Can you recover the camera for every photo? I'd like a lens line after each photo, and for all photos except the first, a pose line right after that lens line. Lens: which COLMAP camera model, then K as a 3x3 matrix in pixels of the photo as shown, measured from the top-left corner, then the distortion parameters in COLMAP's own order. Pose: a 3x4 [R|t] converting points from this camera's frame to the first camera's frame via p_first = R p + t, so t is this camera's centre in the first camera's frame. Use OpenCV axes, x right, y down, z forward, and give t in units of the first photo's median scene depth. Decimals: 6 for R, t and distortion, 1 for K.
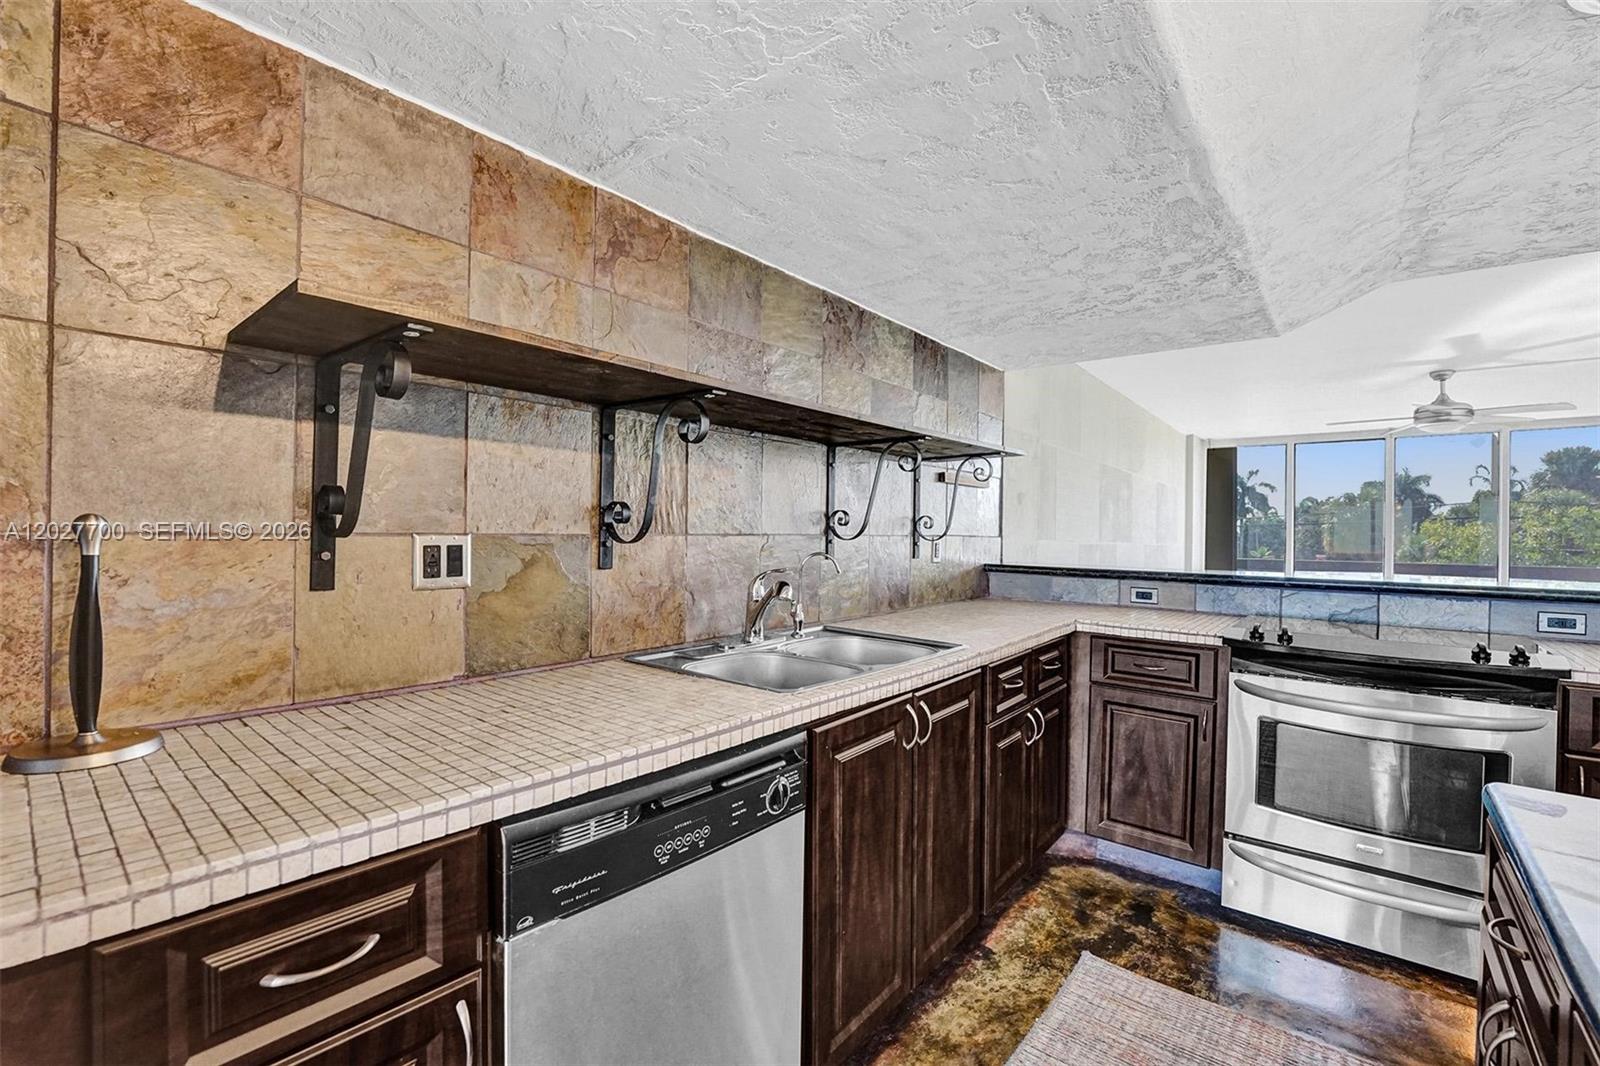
lens RADIAL K [[652.8, 0, 829.8], [0, 652.8, 530.6], [0, 0, 1]] dist [-0.024131, 0.001493]
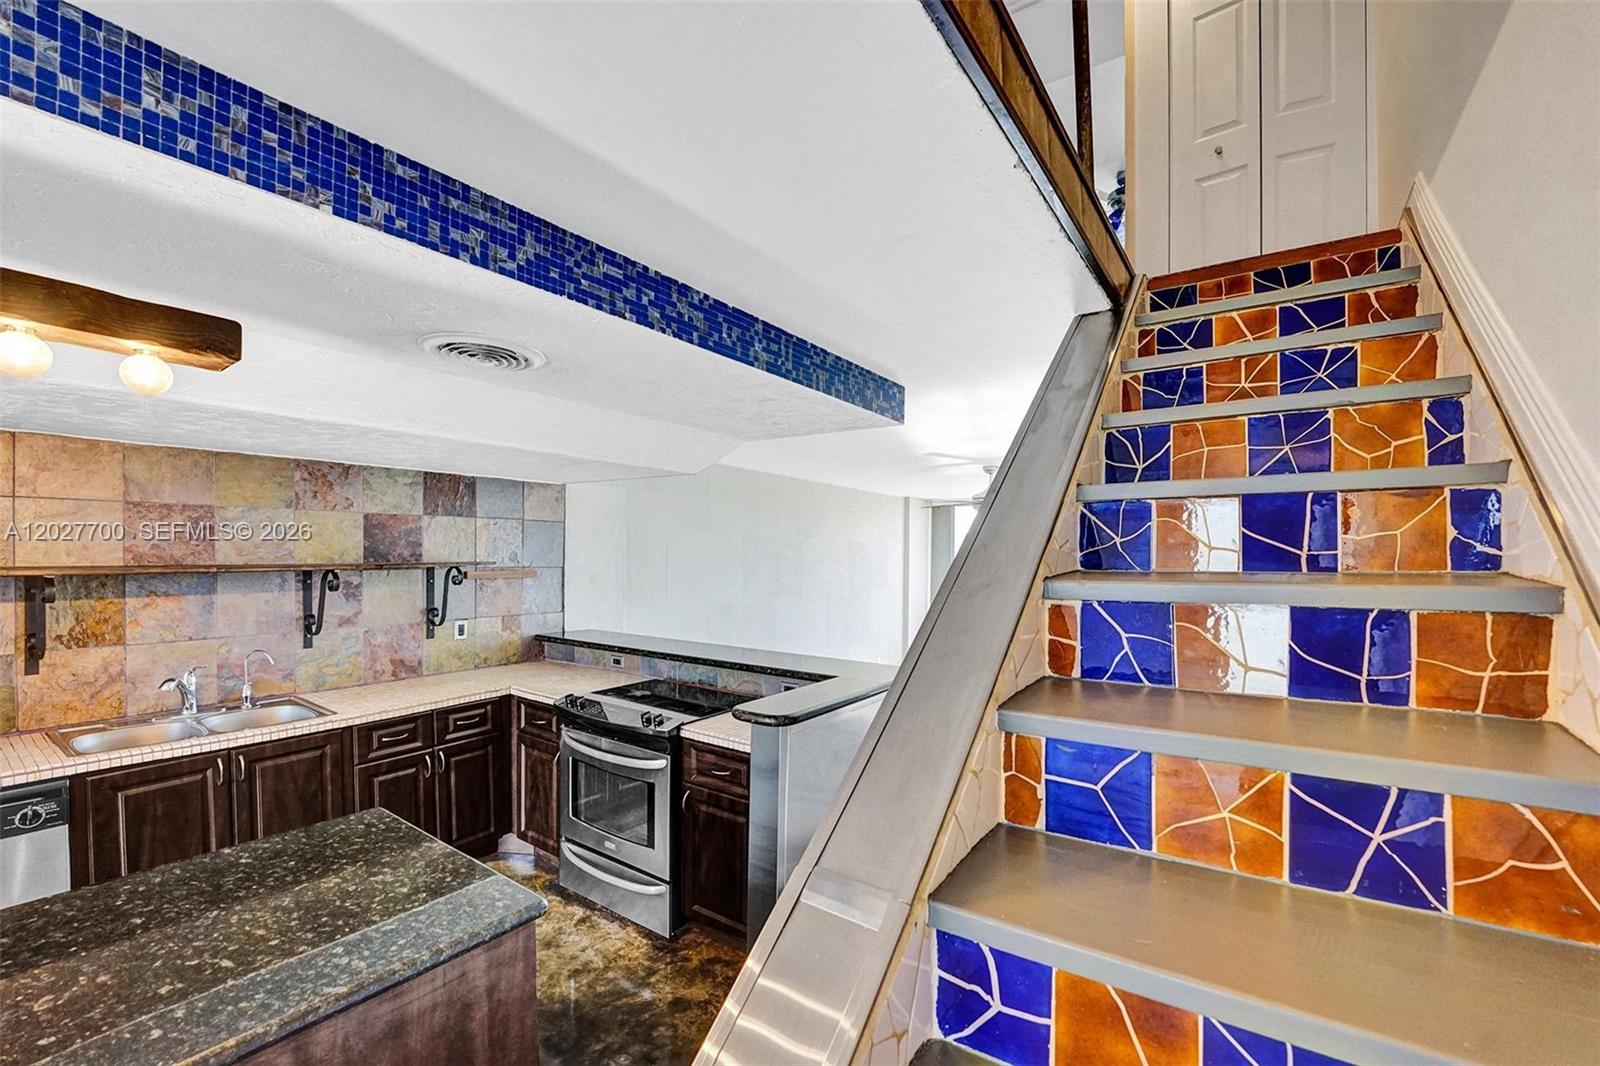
lens RADIAL K [[652.8, 0, 808.0], [0, 652.8, 561.1], [0, 0, 1]] dist [-0.024131, 0.001493]
pose [[0.996500, -0.004293, 0.083484, 0.988725], [0.002988, 0.999871, 0.015750, -0.166592], [-0.083540, -0.015446, 0.996385, -0.479055]]
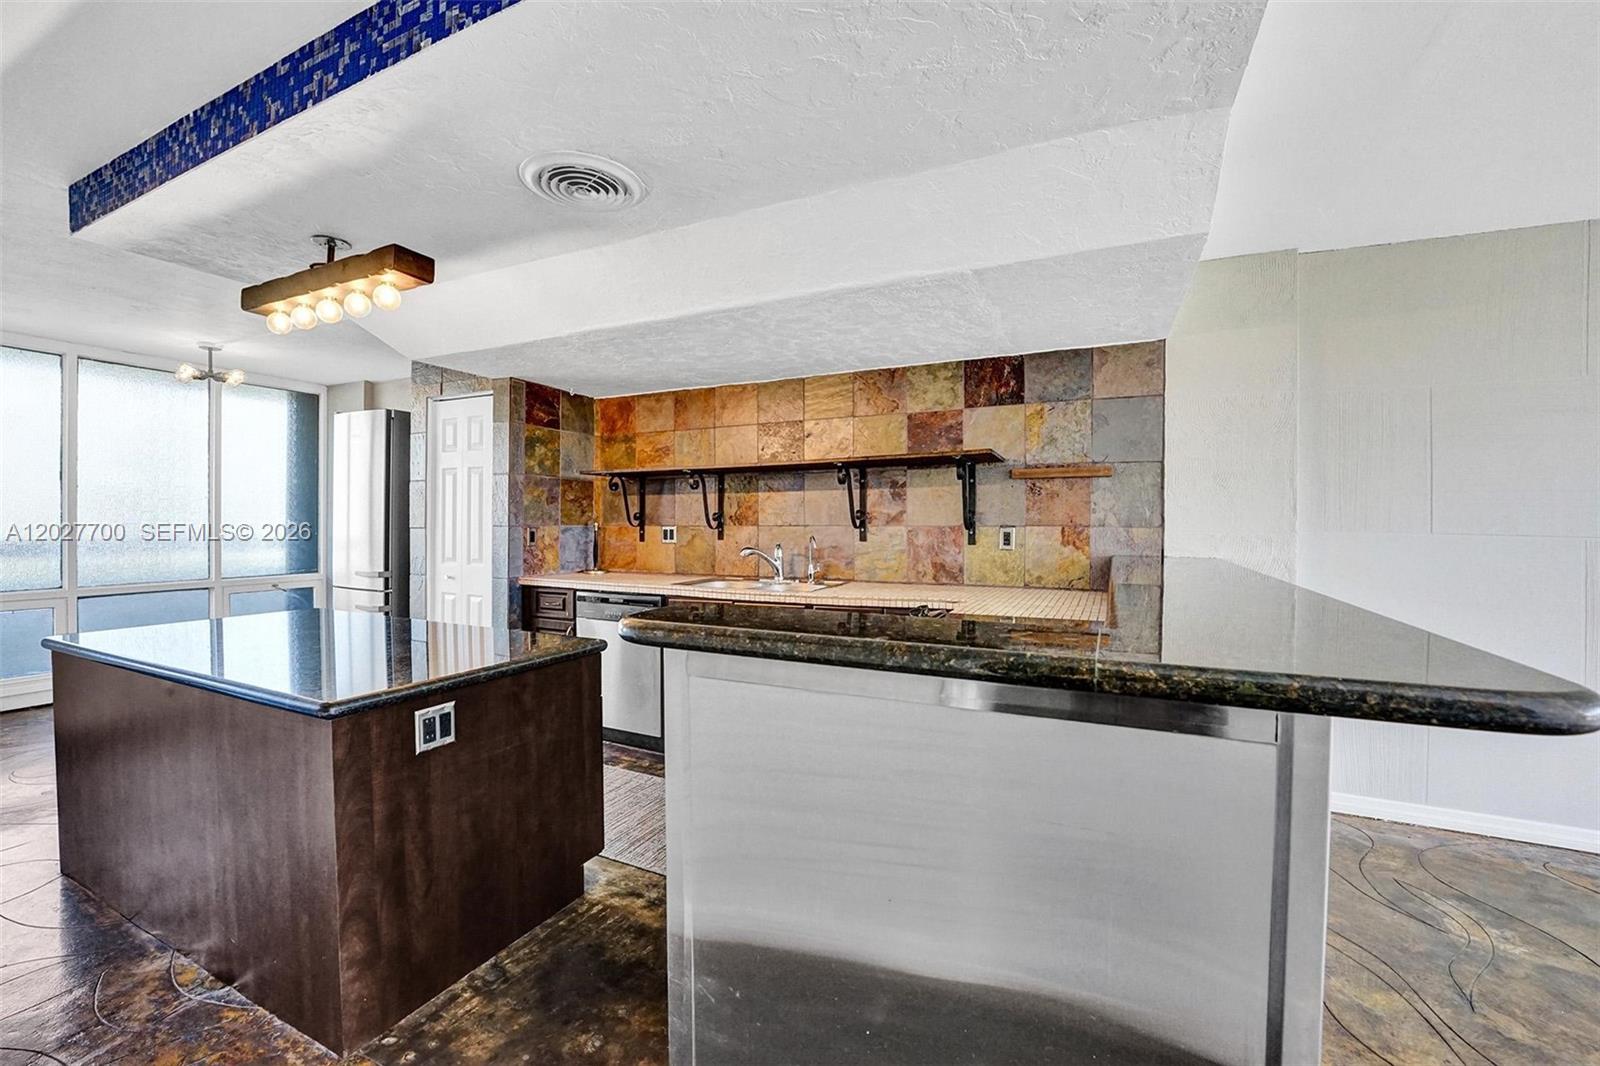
lens RADIAL K [[652.8, 0, 814.0], [0, 652.8, 528.3], [0, 0, 1]] dist [-0.024131, 0.001493]
pose [[0.261127, -0.003199, -0.965299, 1.515024], [0.005890, 0.999981, -0.001721, 0.015574], [0.965286, -0.005236, 0.261141, 0.497259]]
